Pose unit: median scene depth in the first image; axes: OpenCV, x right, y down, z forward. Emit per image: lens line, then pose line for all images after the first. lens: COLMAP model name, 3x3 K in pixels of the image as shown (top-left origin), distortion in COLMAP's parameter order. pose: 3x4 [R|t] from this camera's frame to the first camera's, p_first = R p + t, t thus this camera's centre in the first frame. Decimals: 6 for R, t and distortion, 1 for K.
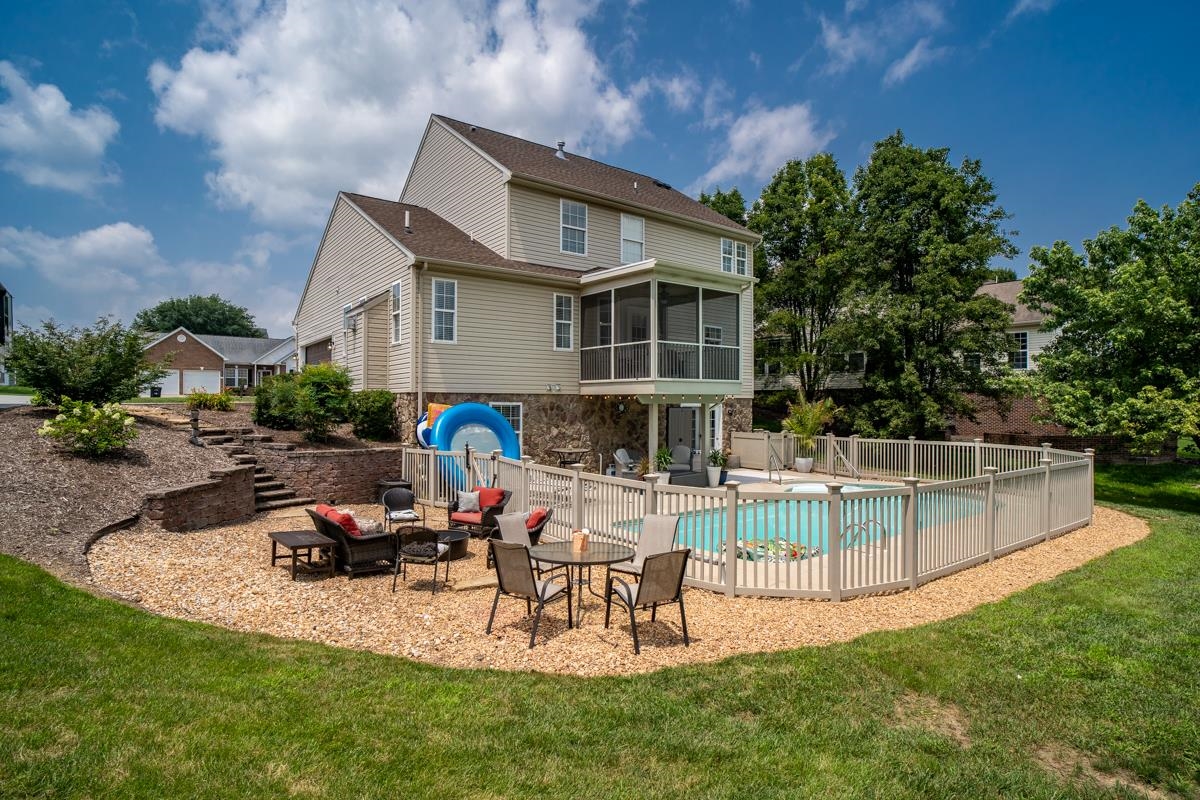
lens RADIAL K [[629.0, 0, 608.7], [0, 629.0, 399.6], [0, 0, 1]] dist [-0.033514, 0.011586]
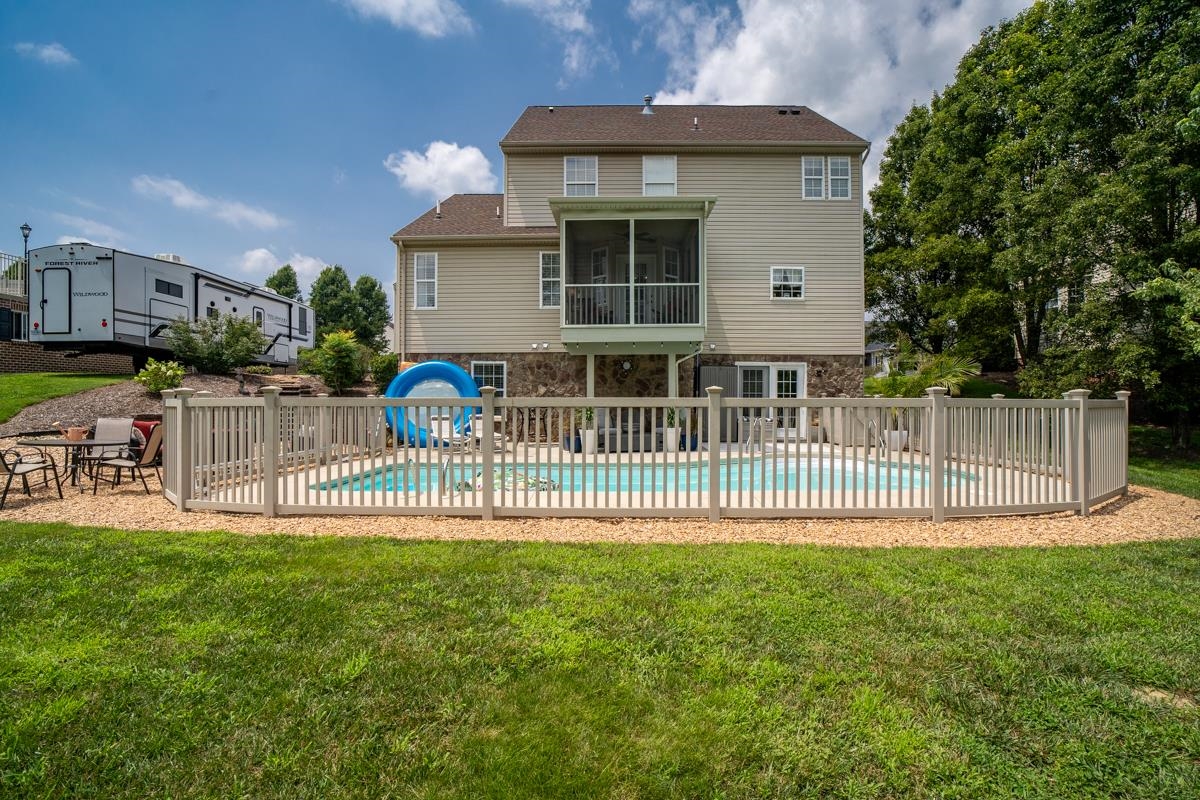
lens RADIAL K [[629.0, 0, 602.4], [0, 629.0, 403.9], [0, 0, 1]] dist [-0.033514, 0.011586]
pose [[0.786378, -0.002815, -0.617739, 0.584104], [0.009287, 0.999930, 0.007266, 0.064016], [0.617675, -0.011450, 0.786350, 0.257362]]
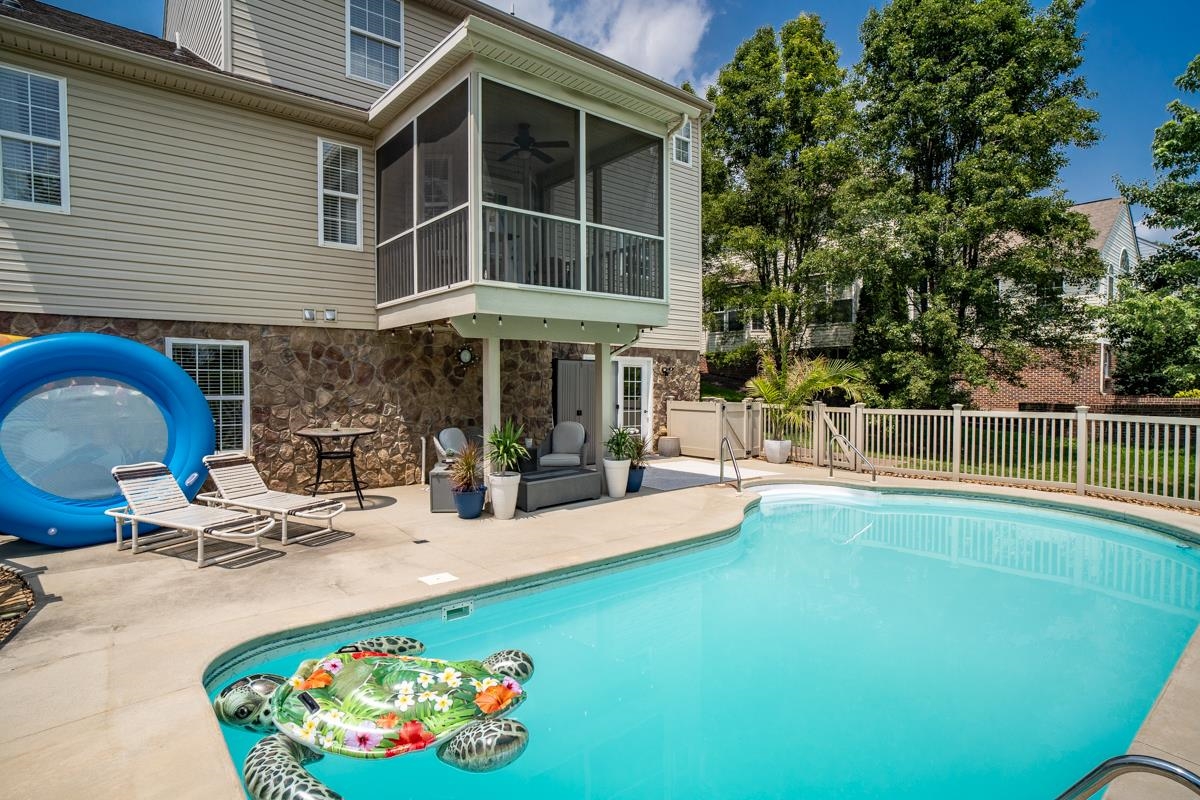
lens RADIAL K [[629.0, 0, 594.5], [0, 629.0, 403.1], [0, 0, 1]] dist [-0.033514, 0.011586]
pose [[0.999520, -0.006219, 0.030362, 0.124799], [0.005053, 0.999252, 0.038337, 0.035096], [-0.030578, -0.038165, 0.998804, 0.435036]]
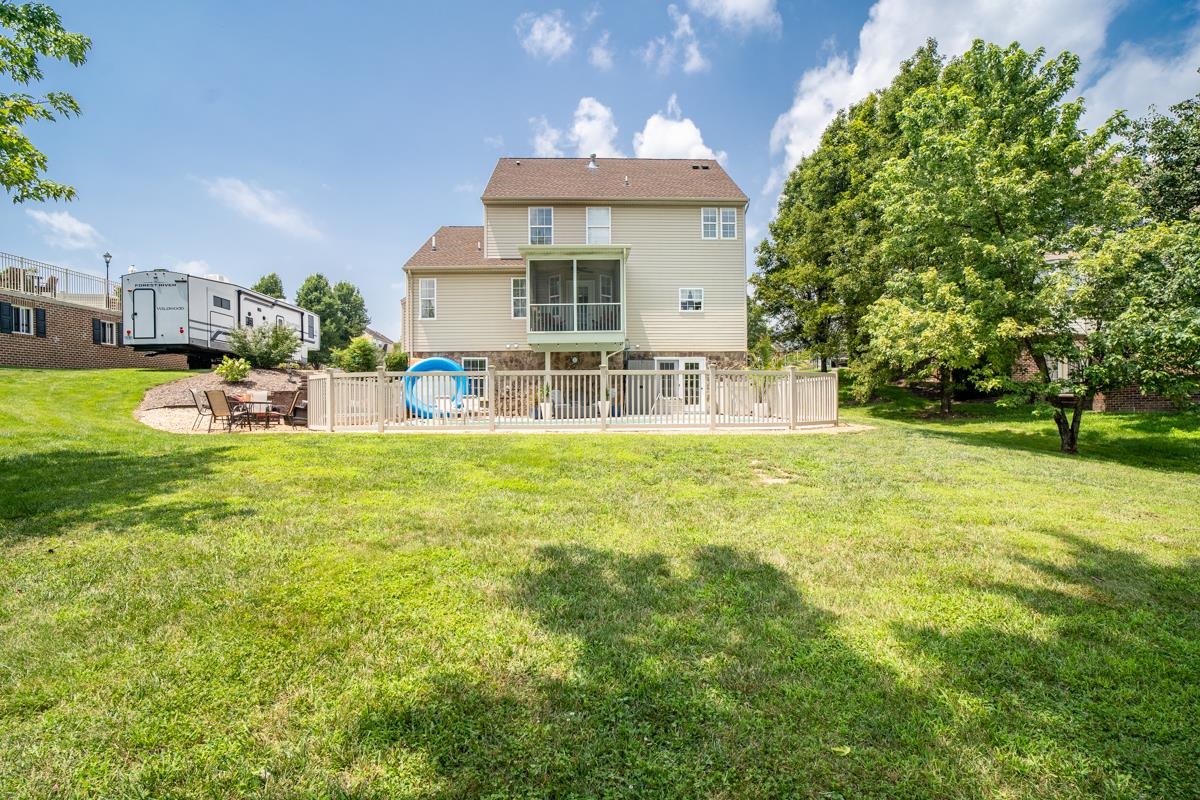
lens RADIAL K [[629.0, 0, 602.6], [0, 629.0, 406.5], [0, 0, 1]] dist [-0.033514, 0.011586]
pose [[0.817853, -0.008651, -0.575362, 0.833911], [0.018175, 0.999776, 0.010802, 0.098175], [0.575140, -0.019292, 0.817827, -0.022218]]
